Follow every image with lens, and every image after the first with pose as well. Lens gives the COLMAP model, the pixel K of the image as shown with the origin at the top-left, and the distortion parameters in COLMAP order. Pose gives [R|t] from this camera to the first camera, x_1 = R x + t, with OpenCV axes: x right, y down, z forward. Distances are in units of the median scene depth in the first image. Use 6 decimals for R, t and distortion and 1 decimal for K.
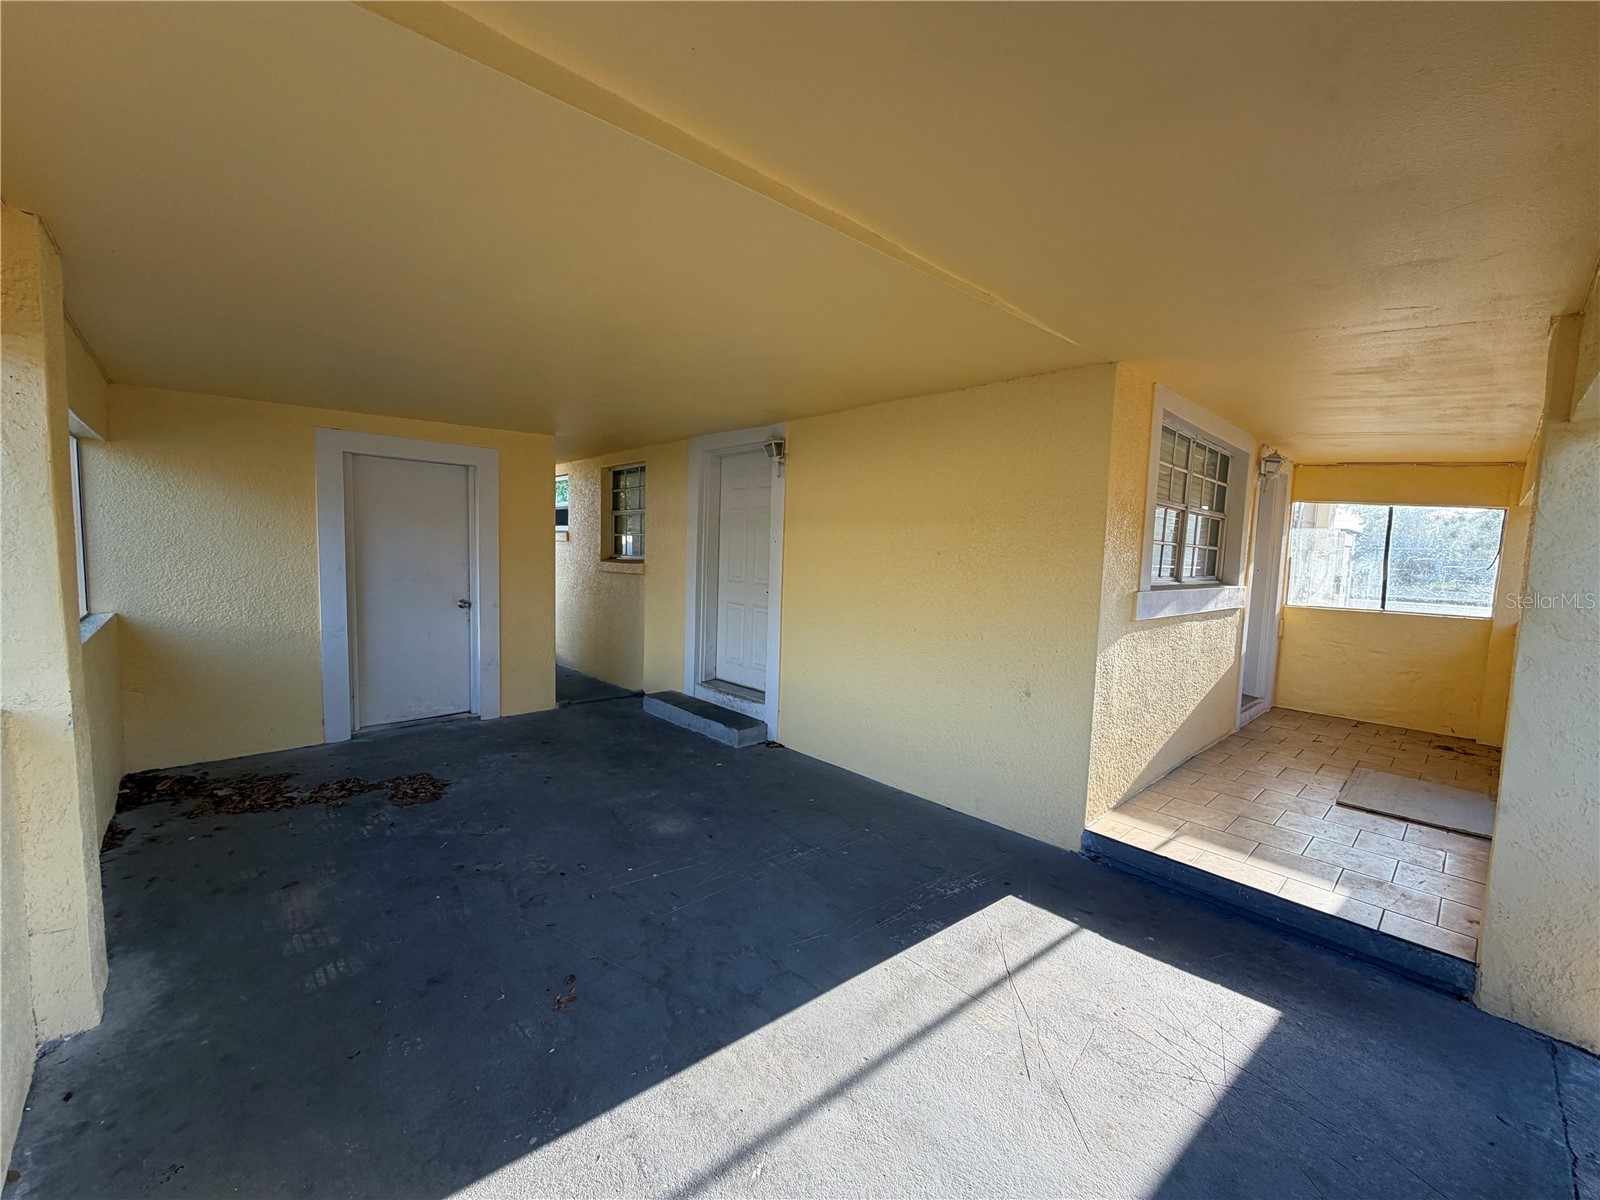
lens RADIAL K [[641.4, 0, 796.6], [0, 641.4, 602.8], [0, 0, 1]] dist [-0.002624, 0.000977]
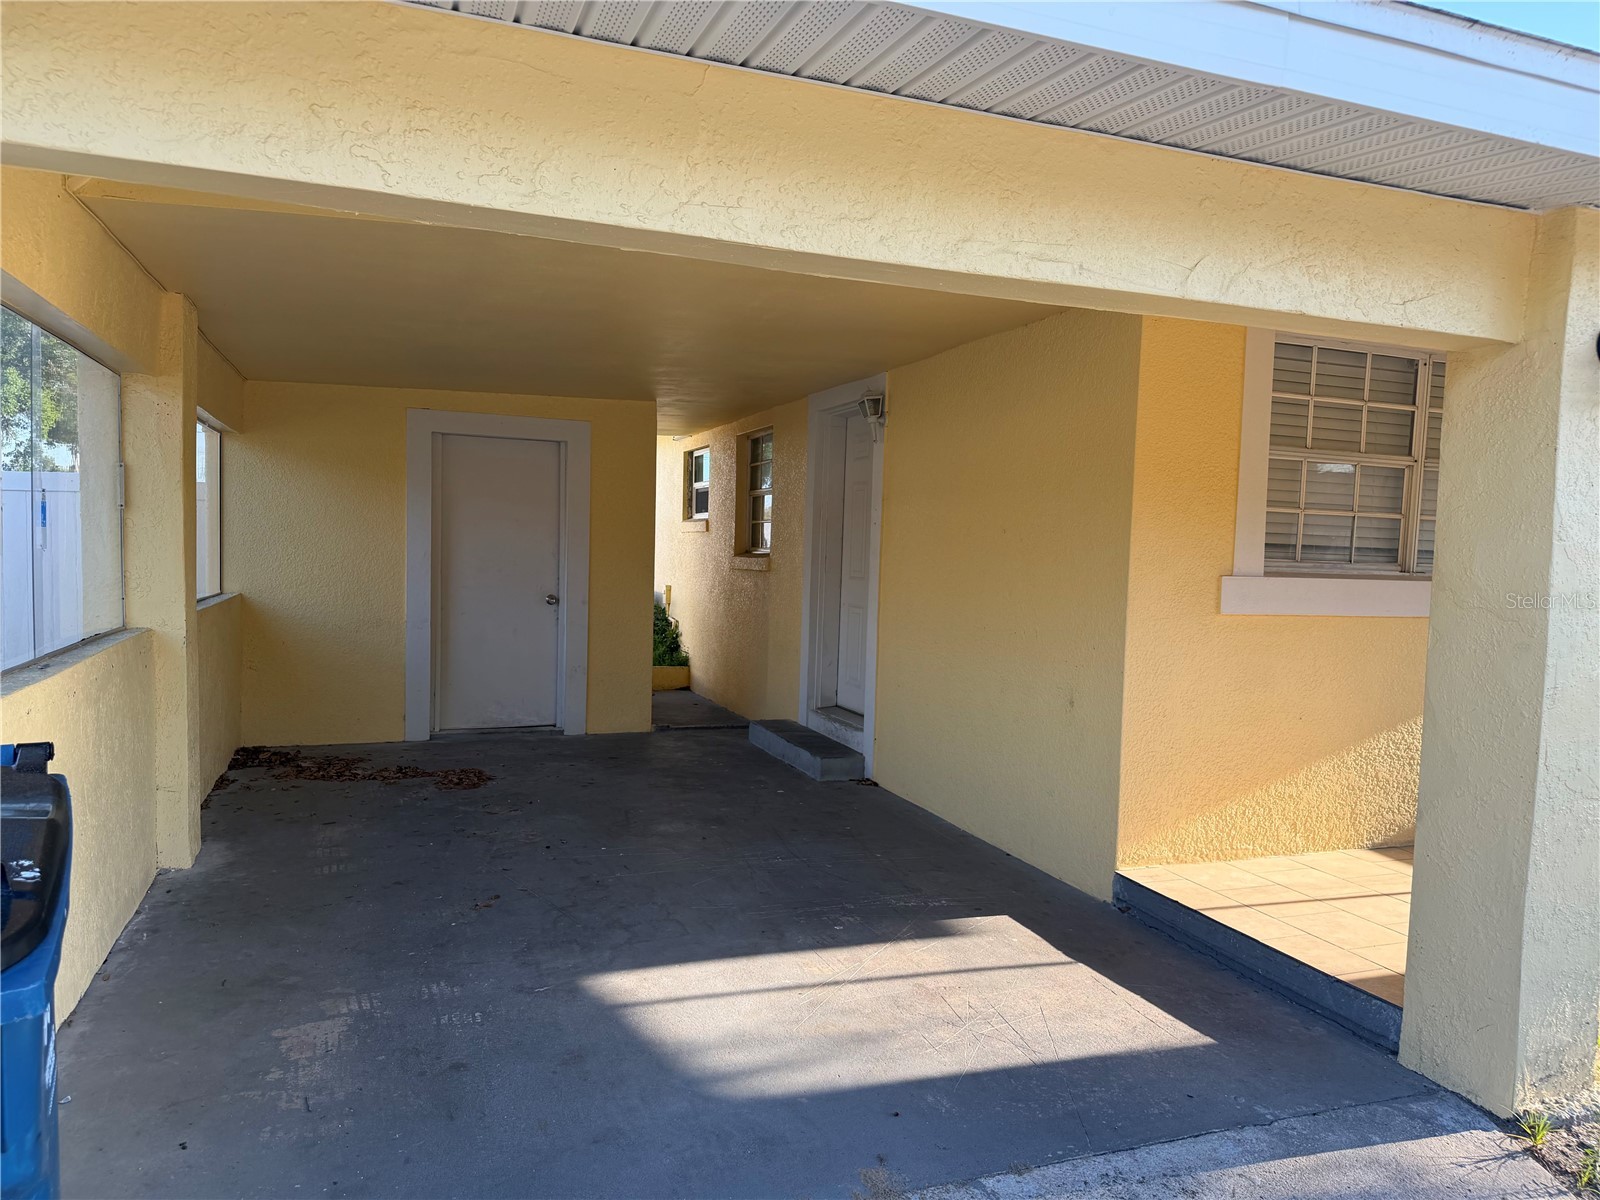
lens RADIAL K [[1126.9, 0, 803.2], [0, 1126.9, 599.1], [0, 0, 1]] dist [0.049117, -0.065291]
pose [[0.922867, 0.012614, -0.384911, 0.420149], [-0.030484, 0.998720, -0.040360, 0.056521], [0.383910, 0.048980, 0.922071, -0.307431]]
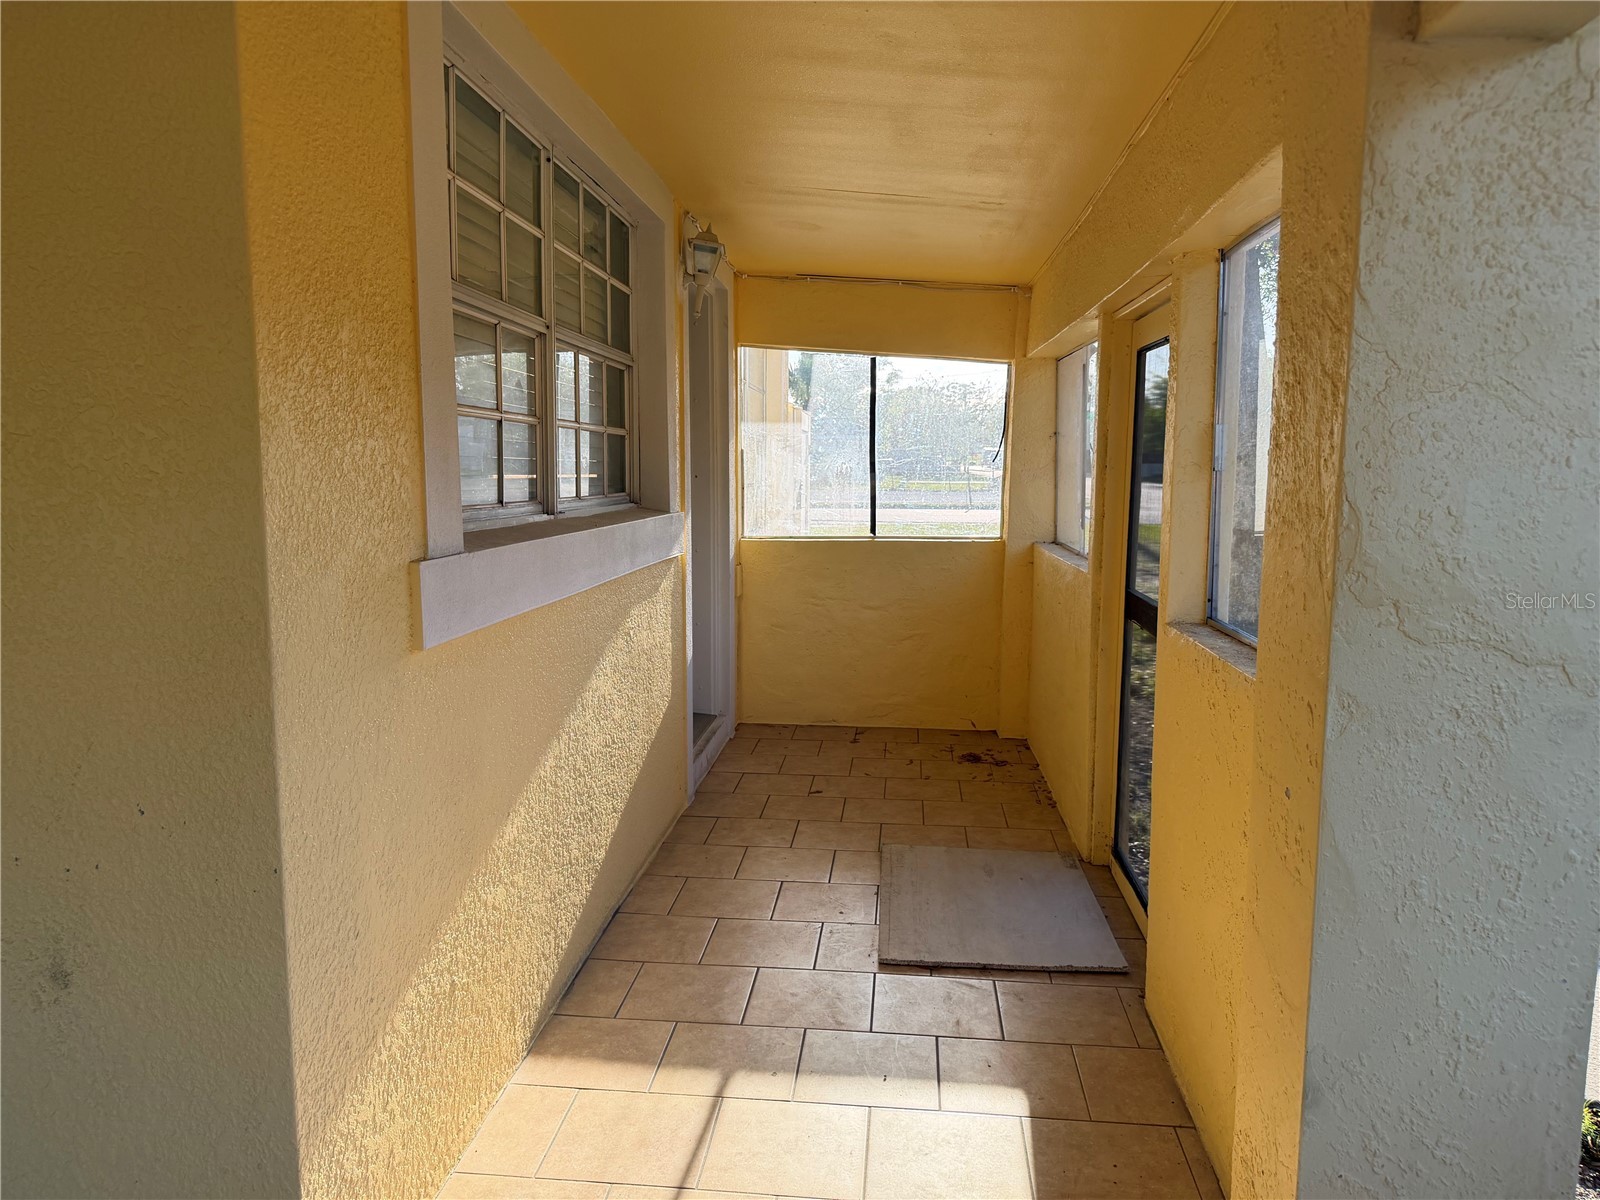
lens RADIAL K [[1126.9, 0, 791.1], [0, 1126.9, 603.8], [0, 0, 1]] dist [0.049117, -0.065291]
pose [[0.752827, -0.110407, 0.648893, 0.212947], [0.074969, 0.993799, 0.082115, -0.020391], [-0.653935, -0.013171, 0.756436, 0.315048]]
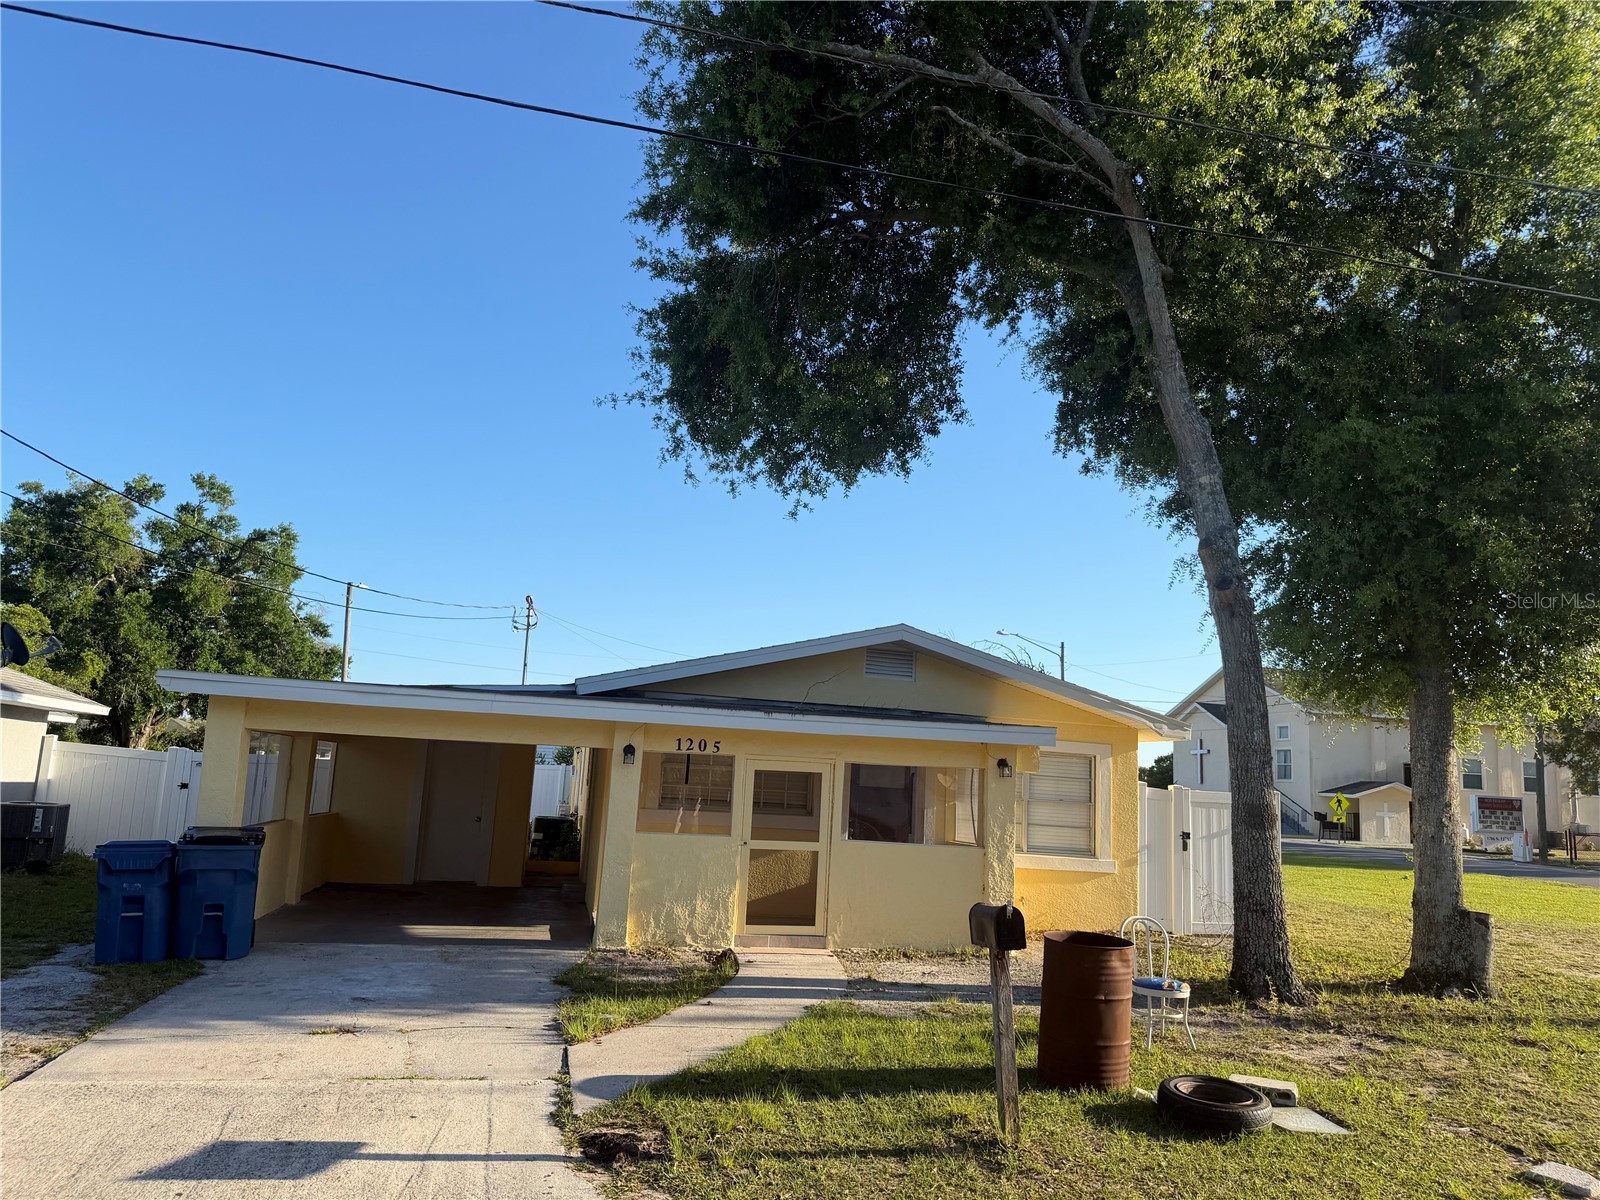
lens RADIAL K [[1126.9, 0, 797.3], [0, 1126.9, 596.5], [0, 0, 1]] dist [0.049117, -0.065291]
pose [[0.858872, -0.070393, -0.507330, 2.104229], [-0.066700, 0.966704, -0.247050, 0.134574], [0.507828, 0.246023, 0.825580, -1.472261]]
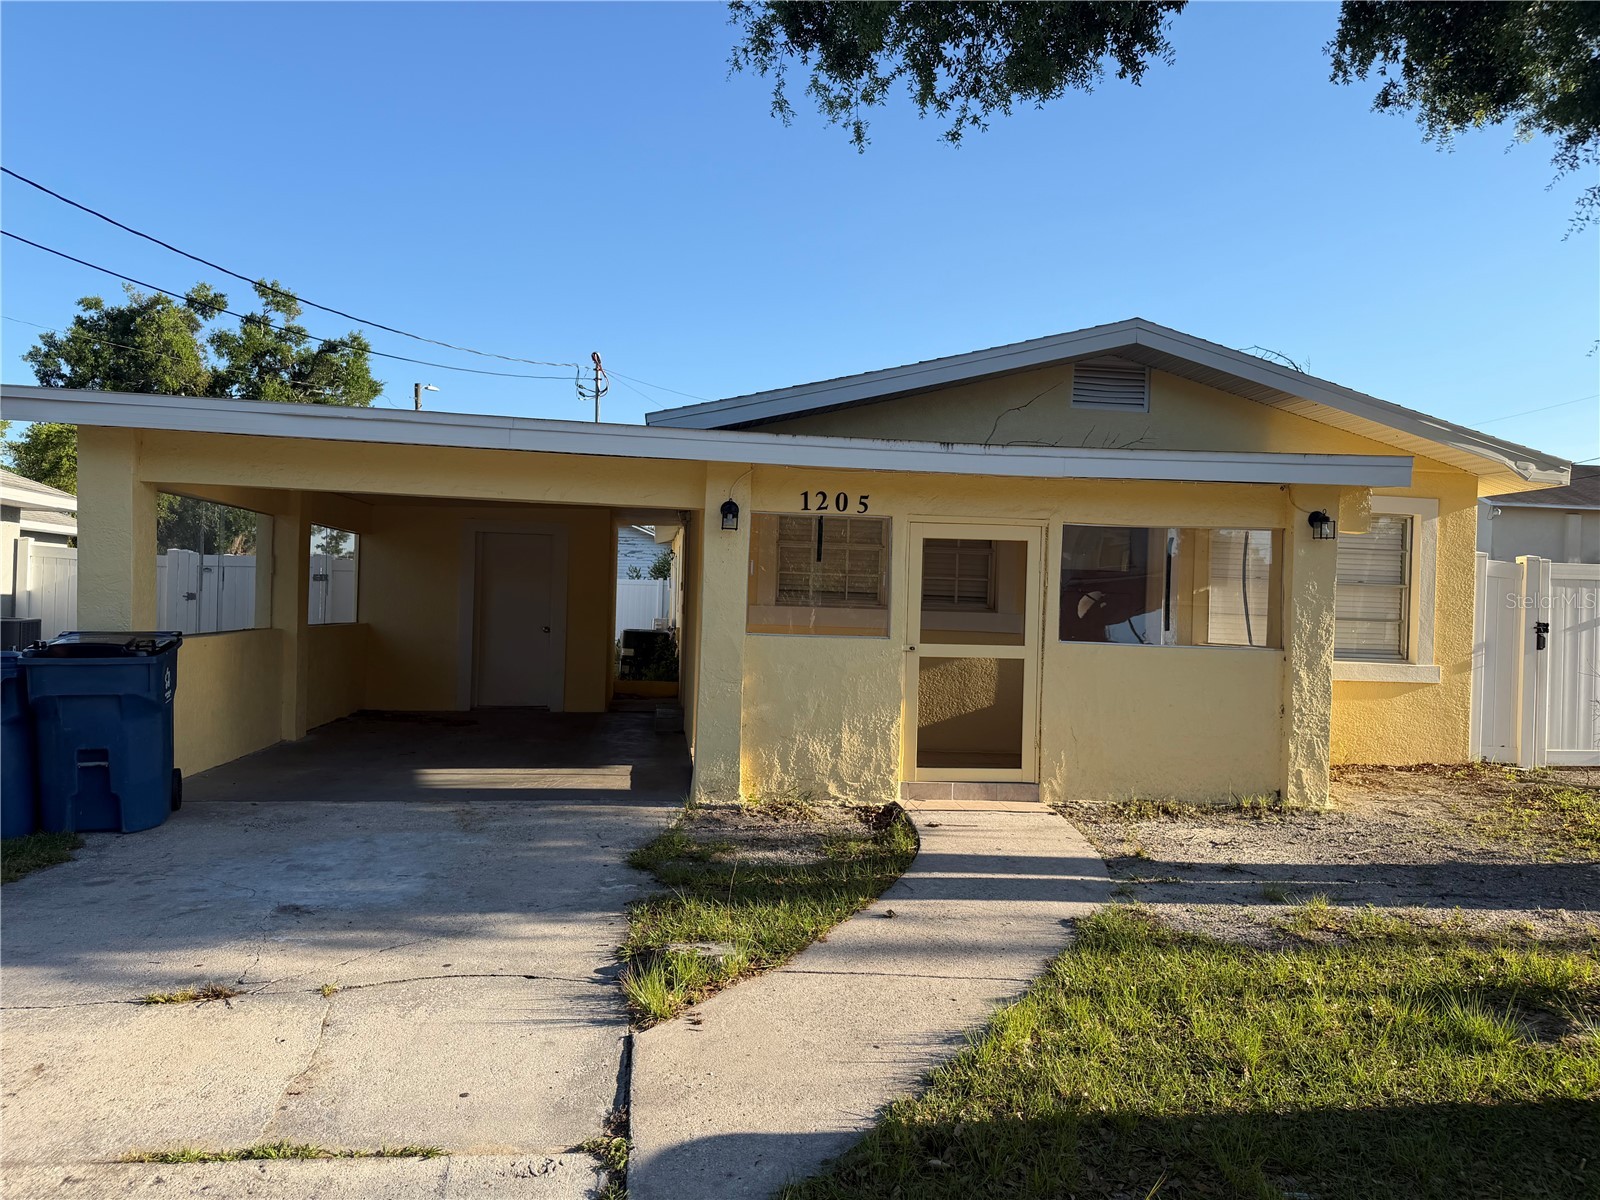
lens RADIAL K [[1126.9, 0, 794.3], [0, 1126.9, 606.6], [0, 0, 1]] dist [0.049117, -0.065291]
pose [[0.807562, -0.005194, -0.589760, 1.533101], [-0.052640, 0.995336, -0.080846, 0.135423], [0.587429, 0.096333, 0.803522, -0.763309]]
